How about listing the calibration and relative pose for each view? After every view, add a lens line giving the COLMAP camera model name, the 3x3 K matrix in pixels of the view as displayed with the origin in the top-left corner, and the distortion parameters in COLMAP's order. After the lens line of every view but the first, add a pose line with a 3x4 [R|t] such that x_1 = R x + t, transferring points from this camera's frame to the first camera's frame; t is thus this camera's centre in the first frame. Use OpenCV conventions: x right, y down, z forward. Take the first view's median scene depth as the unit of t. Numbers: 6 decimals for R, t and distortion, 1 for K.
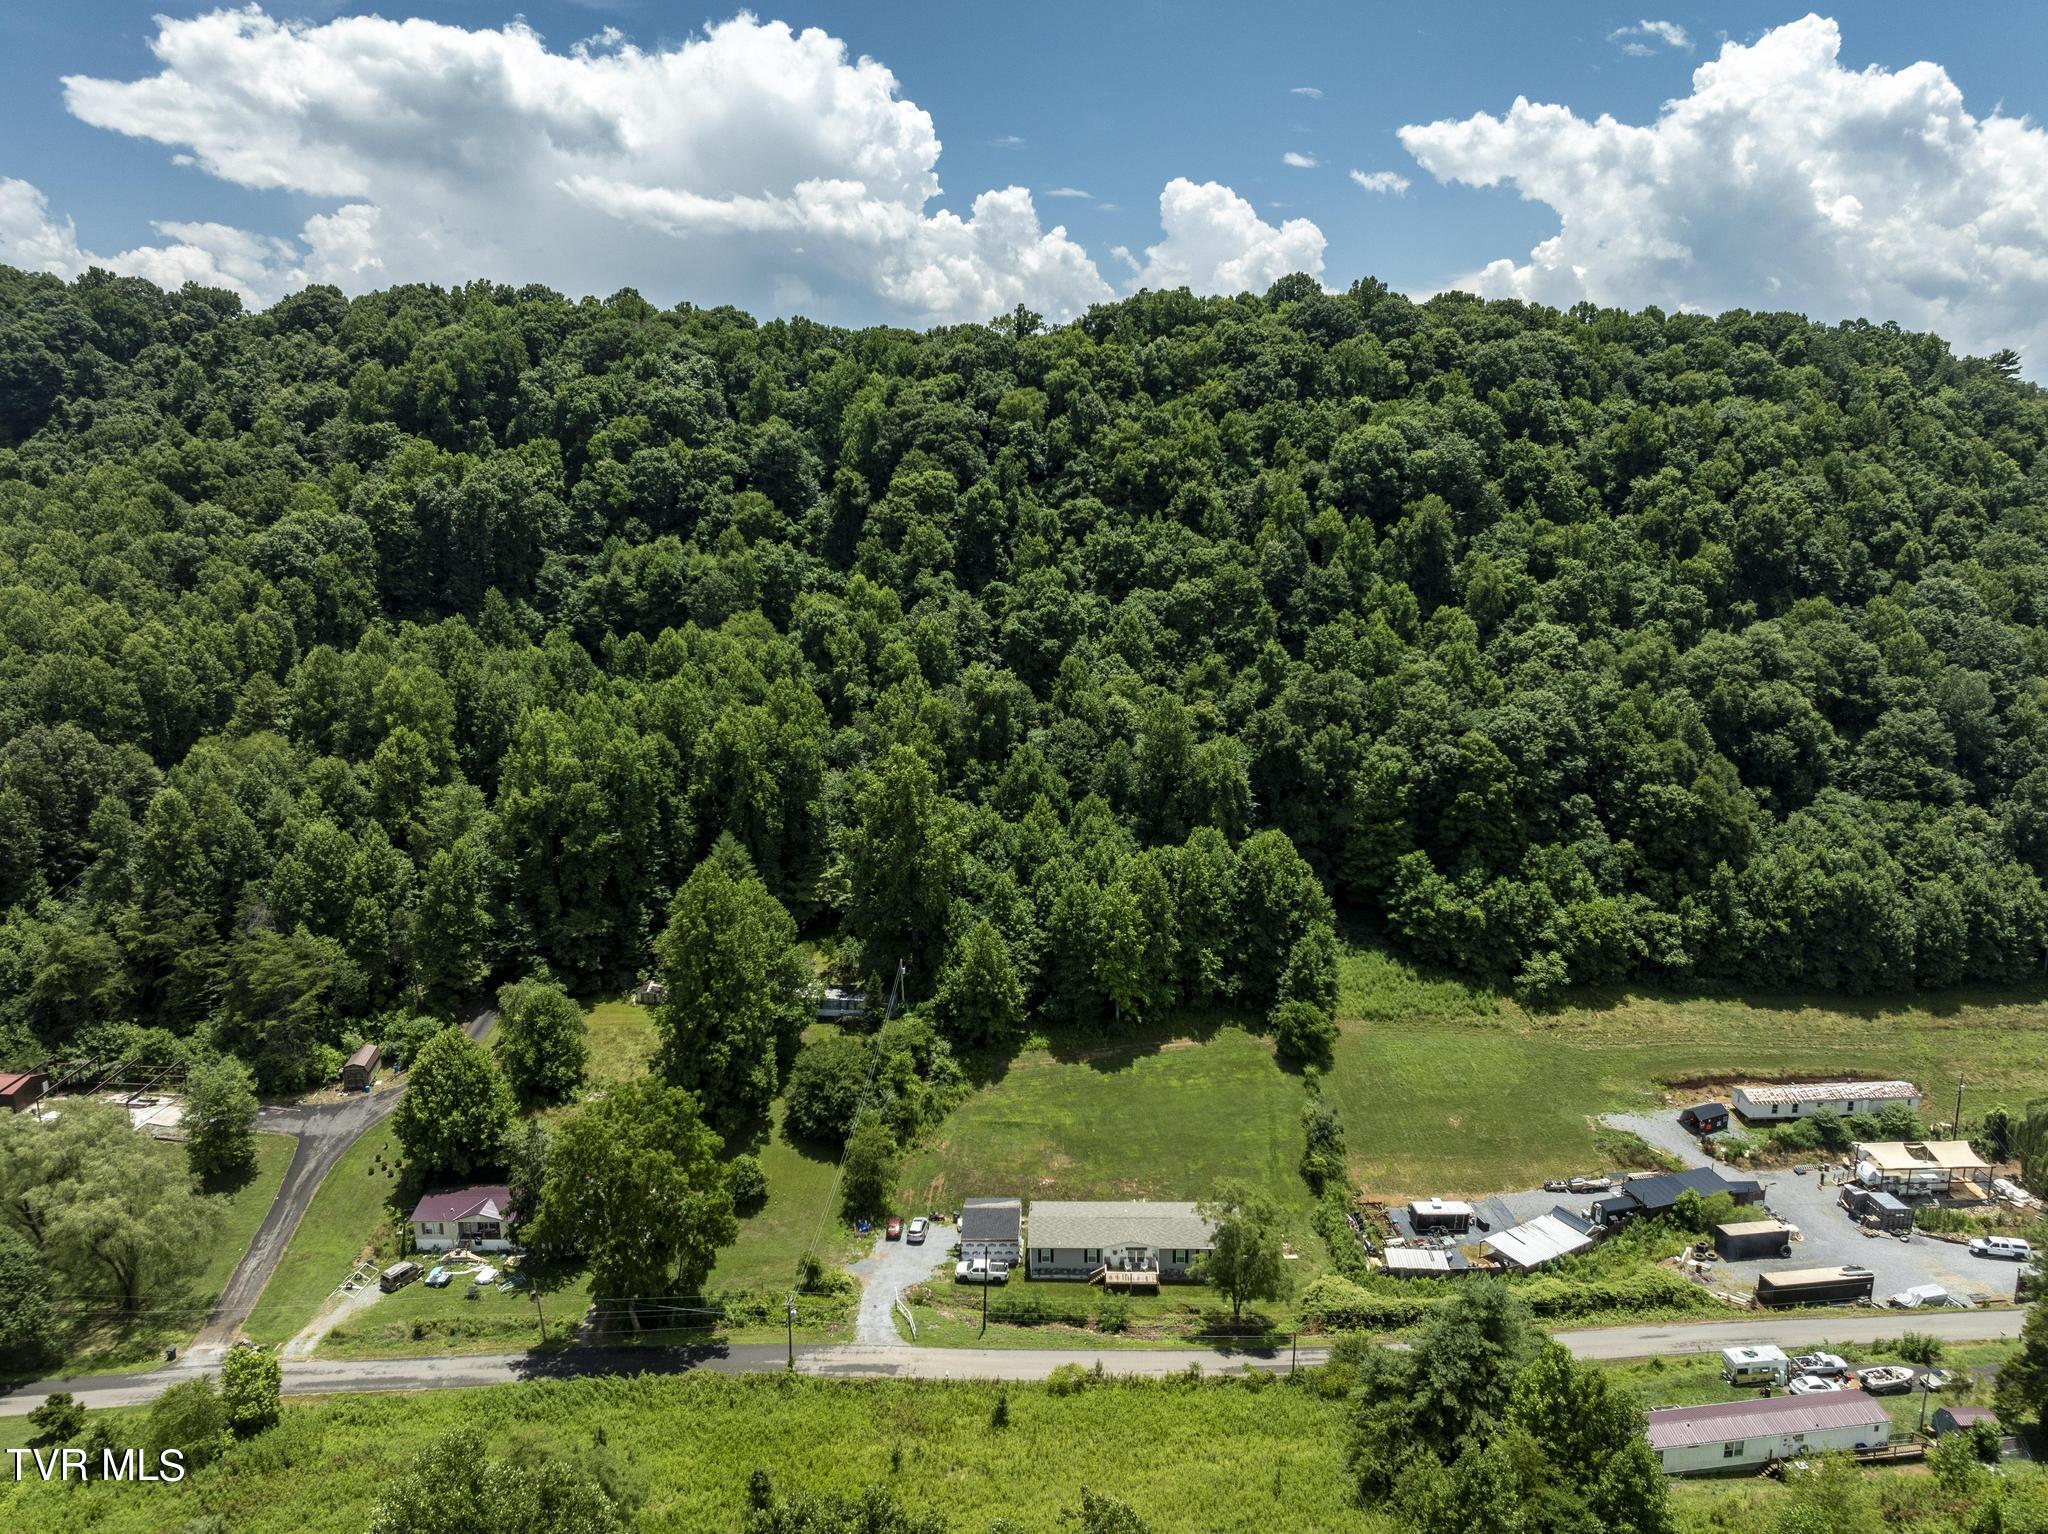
lens RADIAL K [[1439.7, 0, 1033.0], [0, 1439.7, 765.8], [0, 0, 1]] dist [-0.036102, 0.002892]
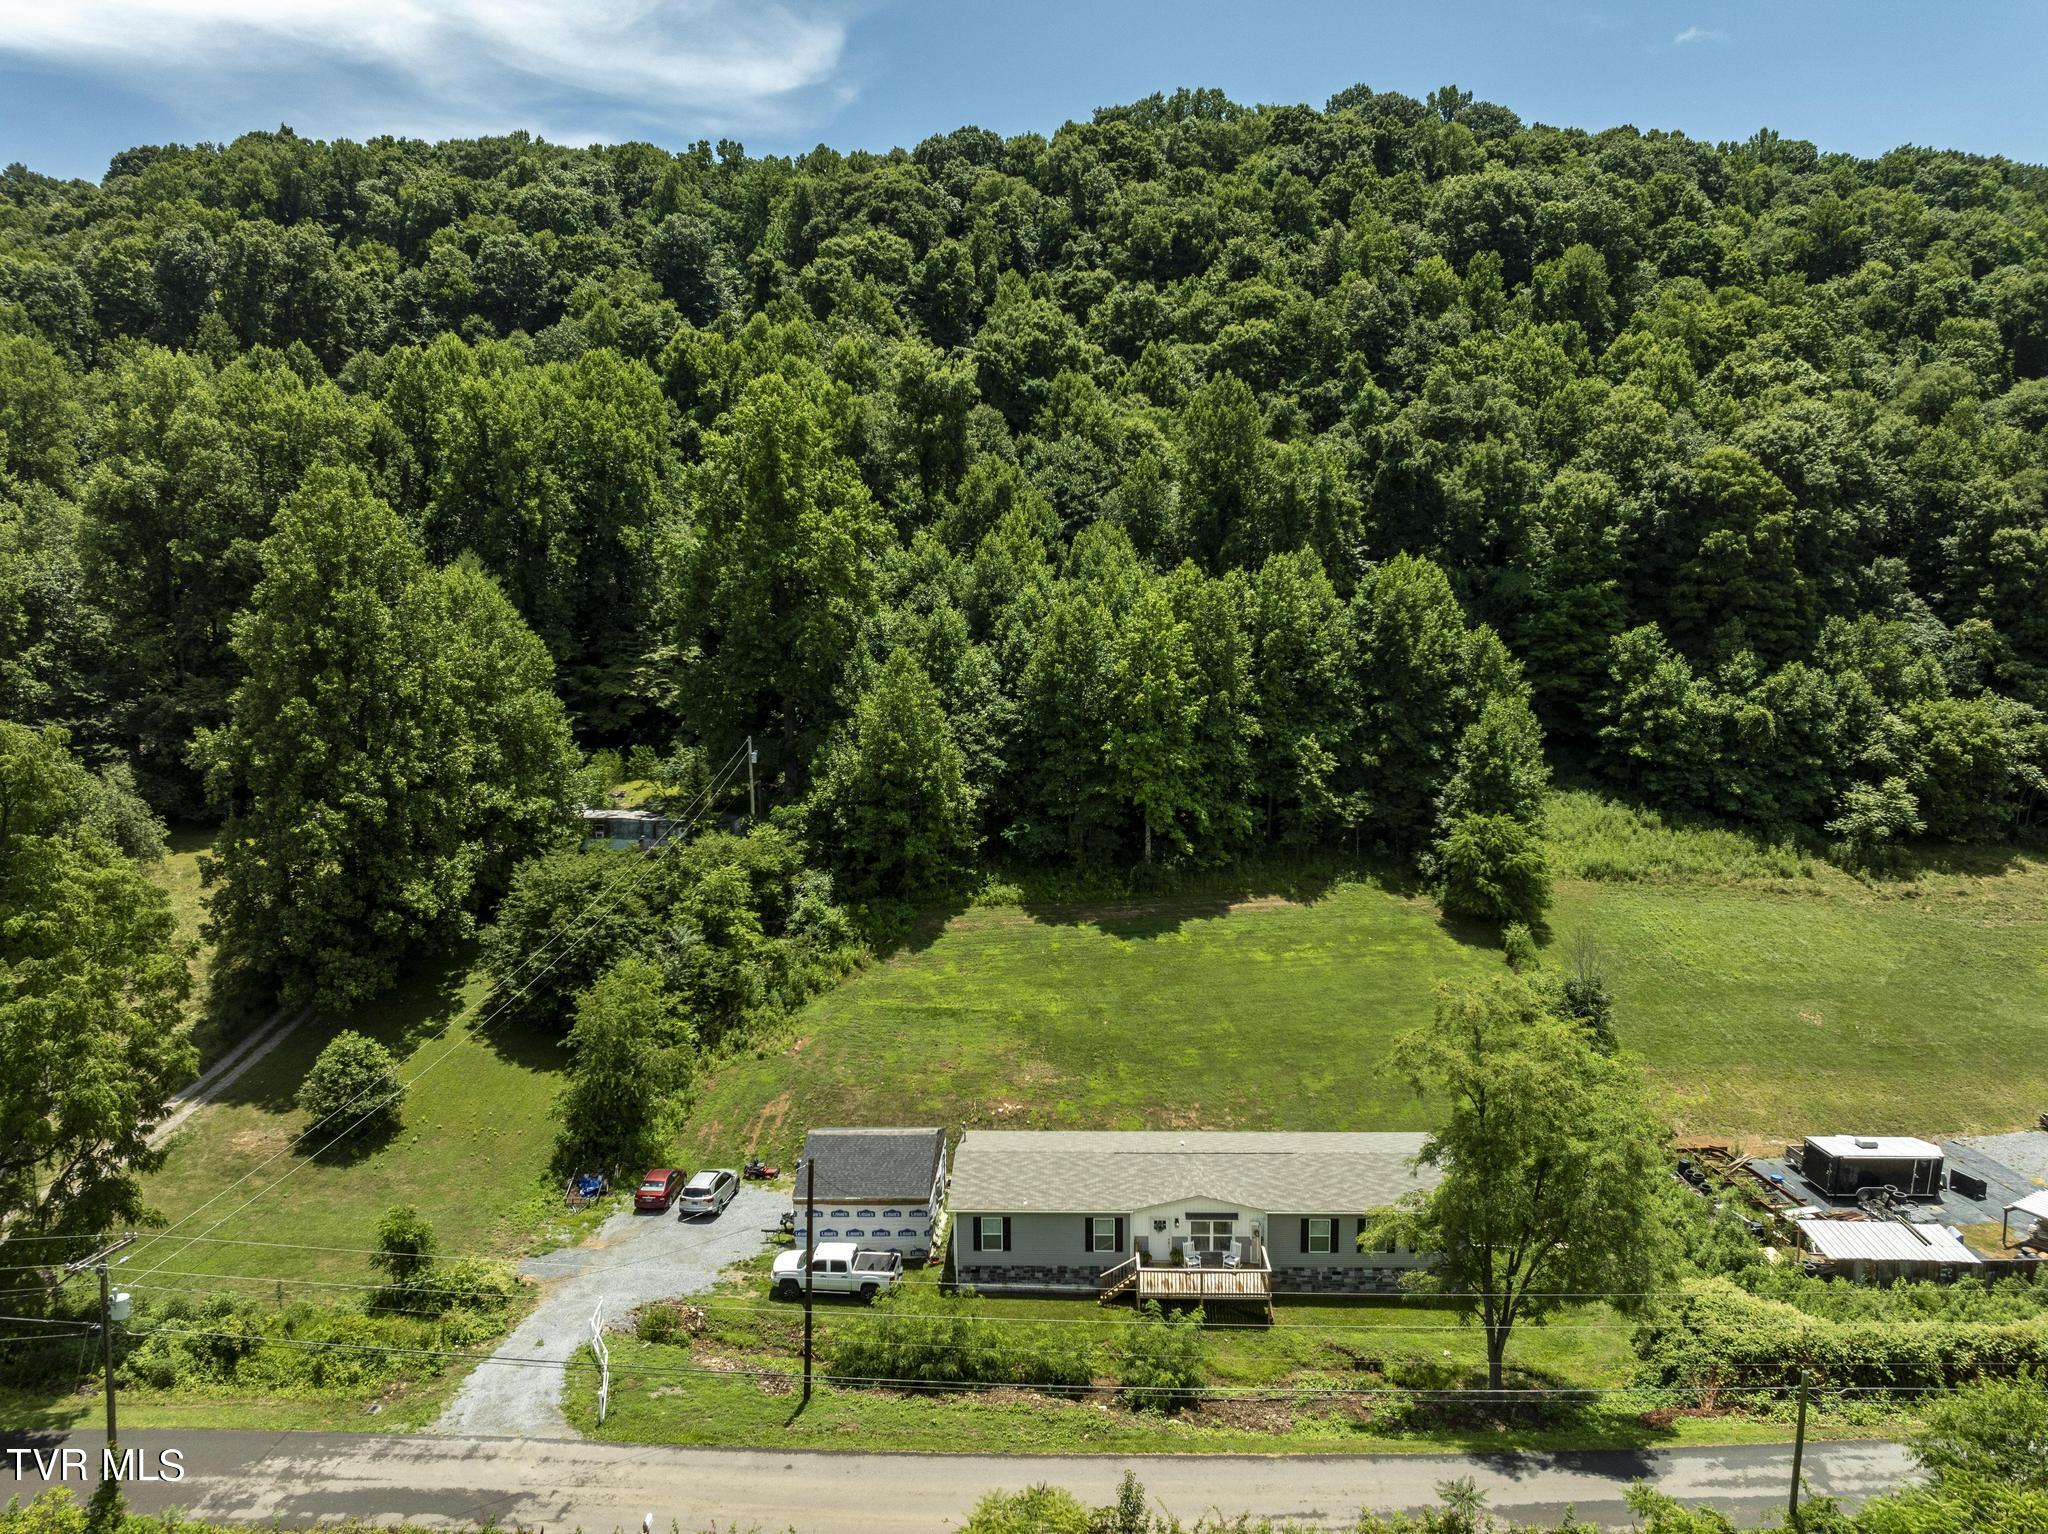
lens RADIAL K [[1439.2, 0, 1034.6], [0, 1439.2, 770.4], [0, 0, 1]] dist [-0.041378, 0.004289]
pose [[0.999989, 0.001521, -0.004371, 0.017480], [-0.001924, 0.995595, -0.093736, 0.190285], [0.004209, 0.093743, 0.995588, 0.443688]]
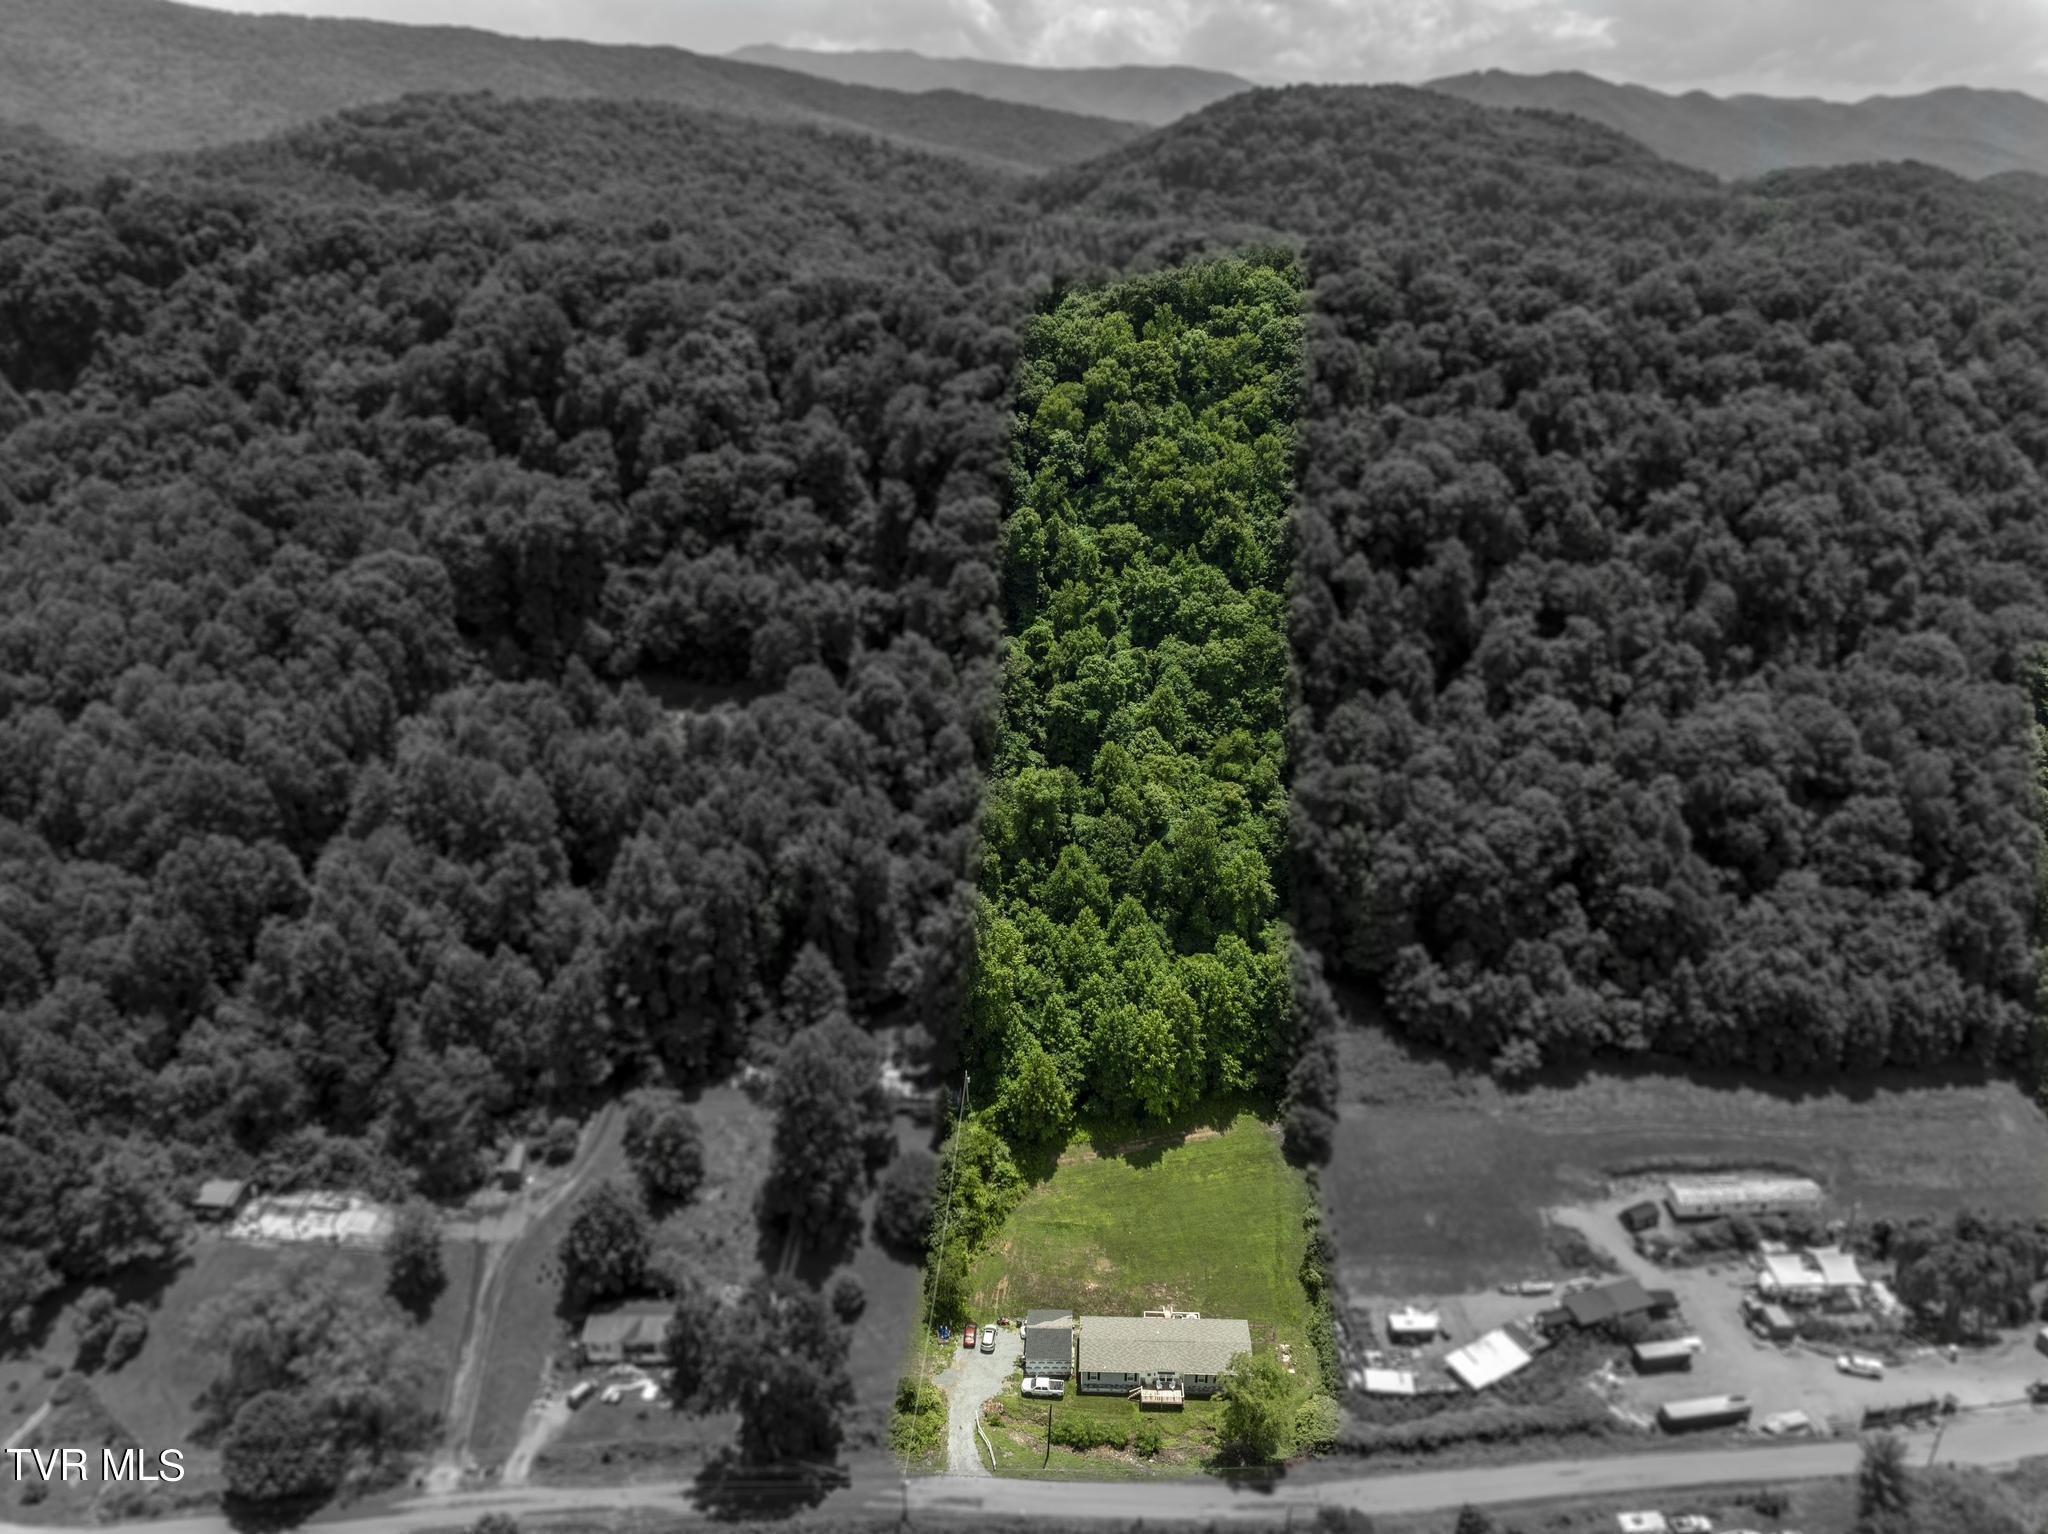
lens RADIAL K [[1439.7, 0, 1033.0], [0, 1439.7, 765.8], [0, 0, 1]] dist [-0.036102, 0.002892]
pose [[0.999947, 0.009792, -0.003054, -0.034982], [-0.008924, 0.977327, 0.211546, -0.341130], [0.005056, -0.211508, 0.977363, -0.084771]]
